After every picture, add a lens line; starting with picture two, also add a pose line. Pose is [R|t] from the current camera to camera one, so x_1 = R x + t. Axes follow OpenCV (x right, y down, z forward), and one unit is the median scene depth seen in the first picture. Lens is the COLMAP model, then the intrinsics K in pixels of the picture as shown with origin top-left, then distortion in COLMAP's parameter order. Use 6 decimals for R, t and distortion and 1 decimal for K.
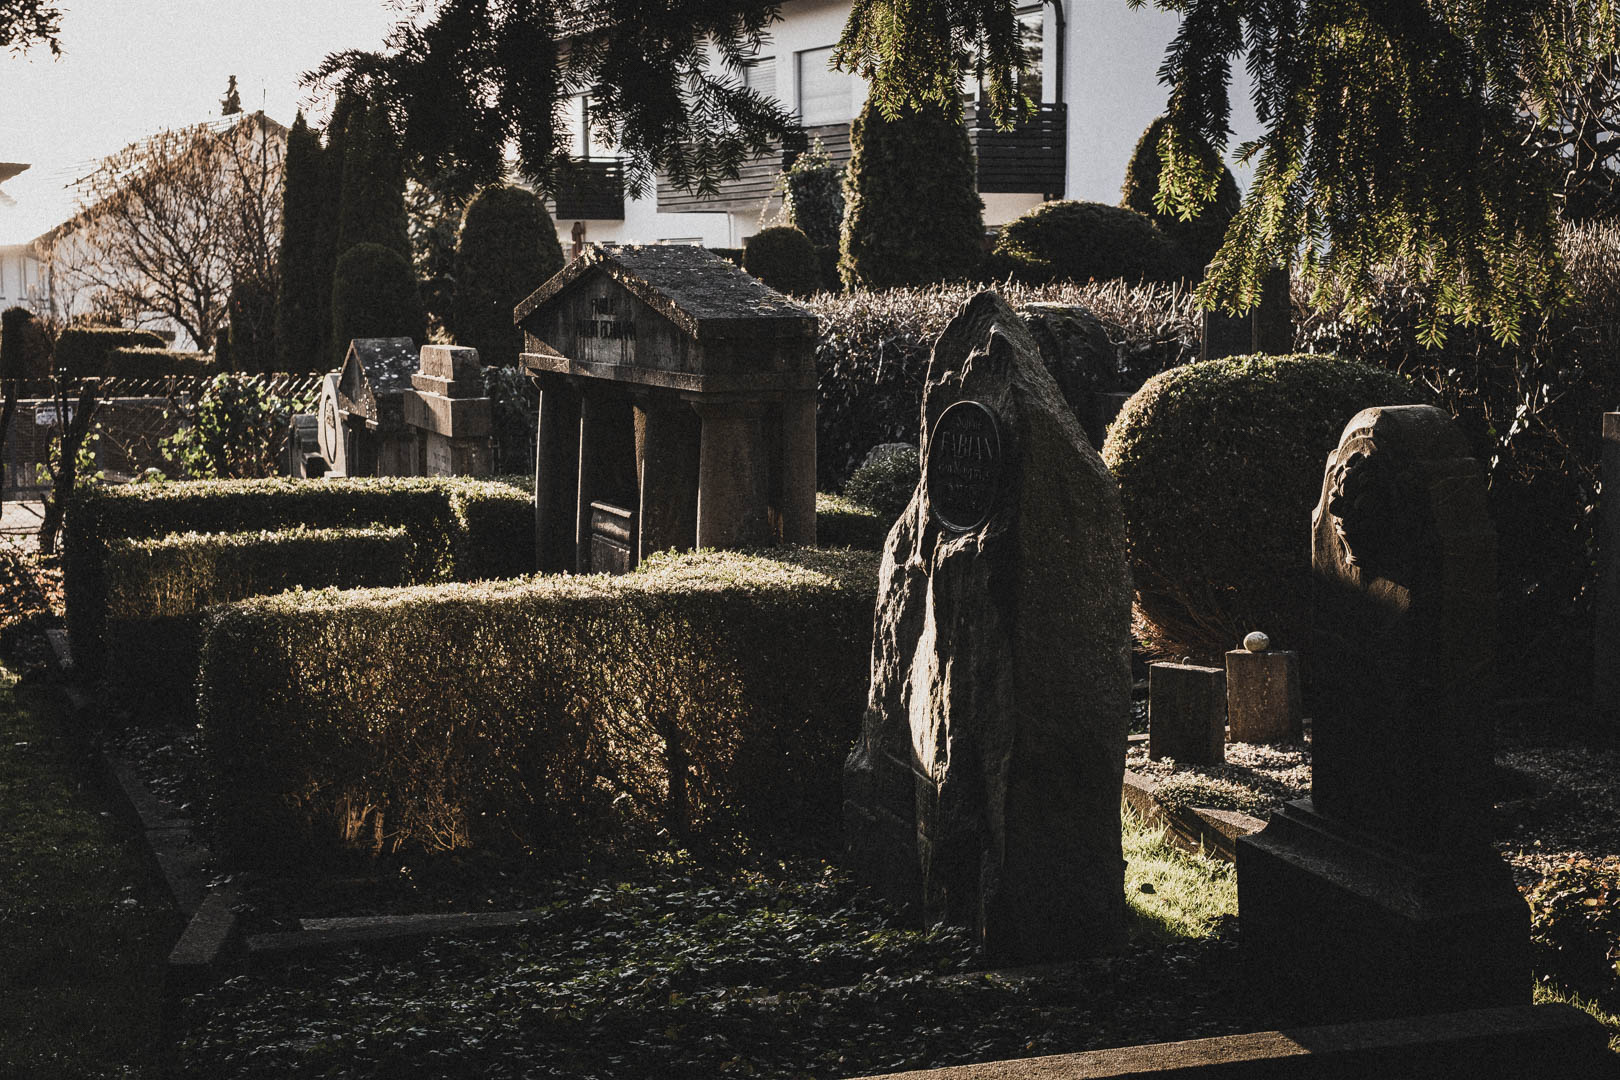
lens RADIAL K [[2471.0, 0, 814.2], [0, 2471.0, 540.8], [0, 0, 1]] dist [0.159623, 0.000000]
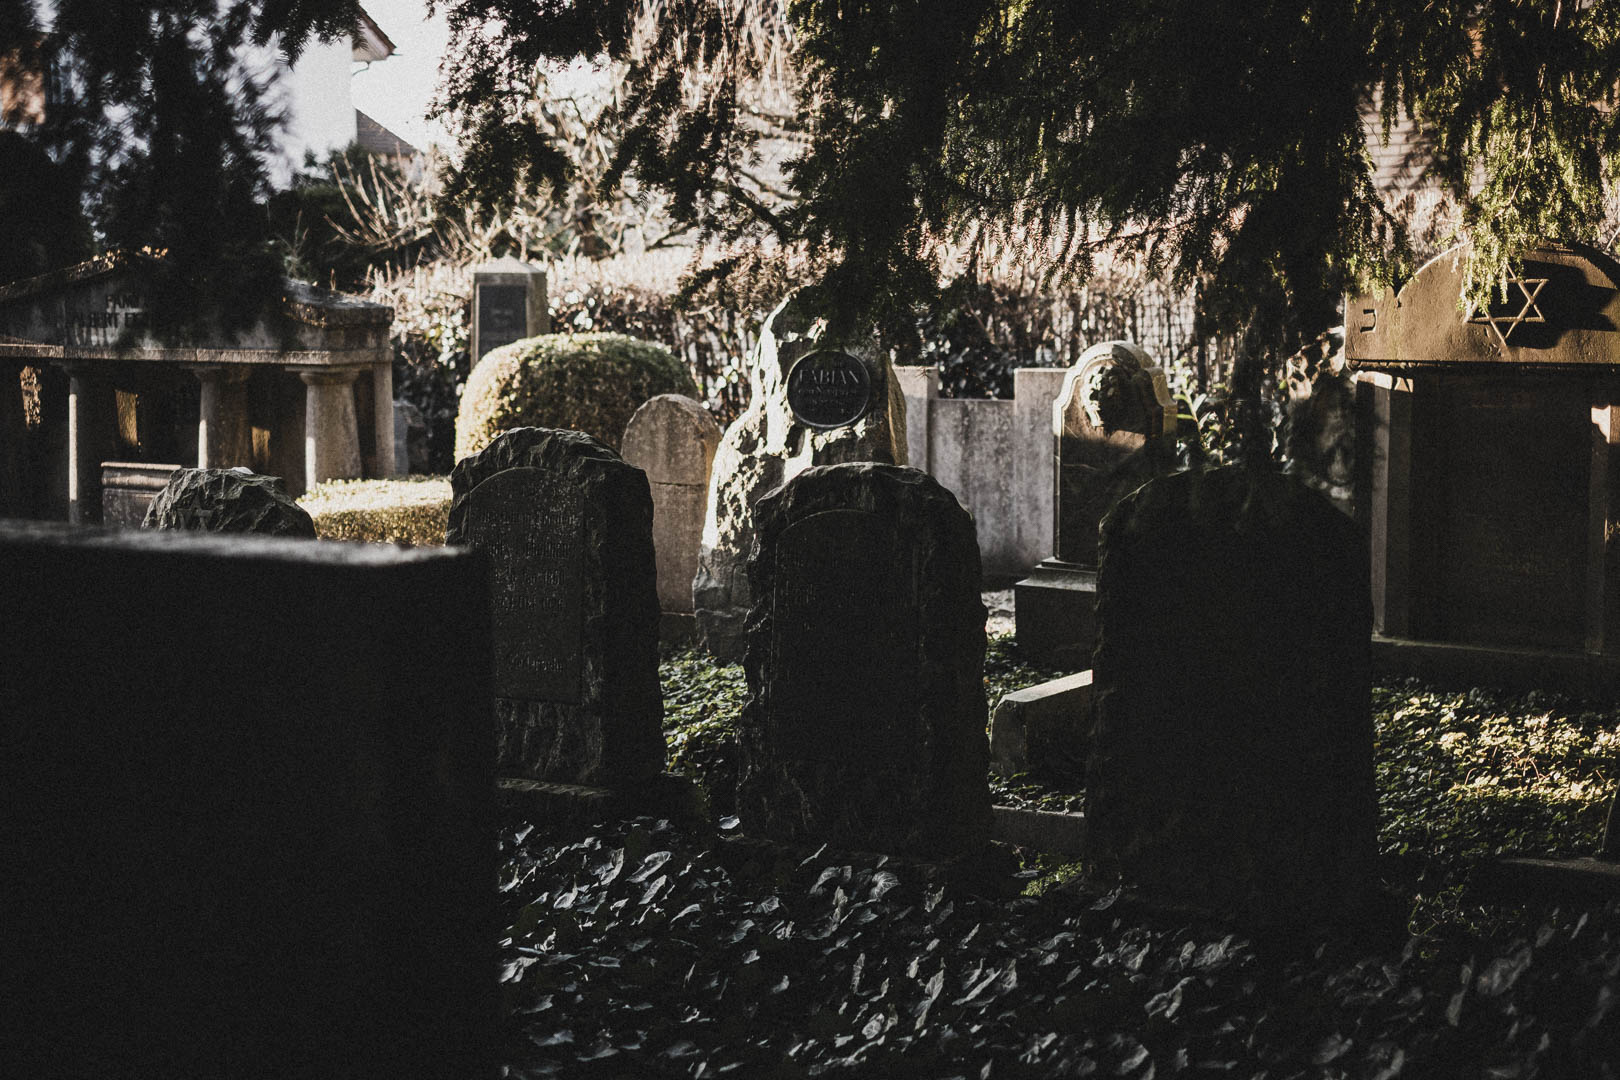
lens RADIAL K [[2471.0, 0, 810.2], [0, 2471.0, 545.6], [0, 0, 1]] dist [0.159623, 0.000000]
pose [[0.801346, -0.068341, 0.594285, -0.912620], [0.069365, 0.997367, 0.021160, 0.038099], [-0.594166, 0.024267, 0.803976, -0.325512]]
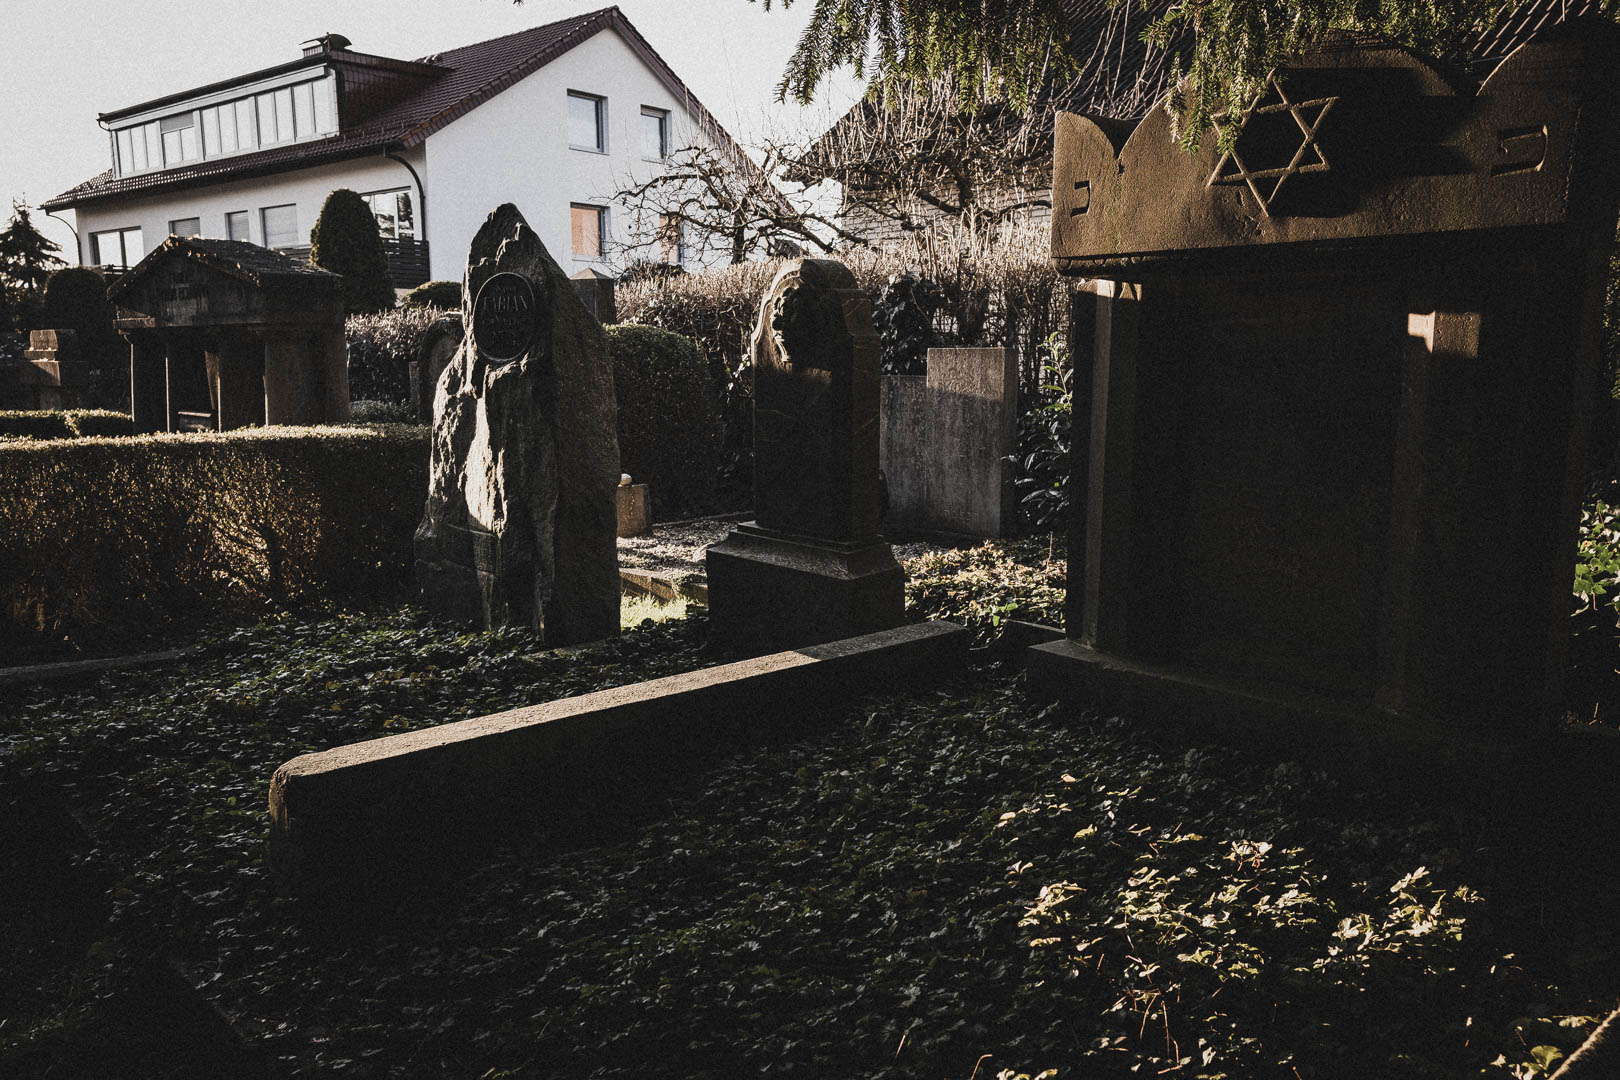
lens RADIAL K [[1219.8, 0, 812.9], [0, 1219.8, 546.8], [0, 0, 1]] dist [0.033300, 0.004860]
pose [[0.915231, -0.054811, 0.399184, -0.066326], [0.037307, 0.997976, 0.051495, 0.071948], [-0.401198, -0.032238, 0.915424, 0.244670]]
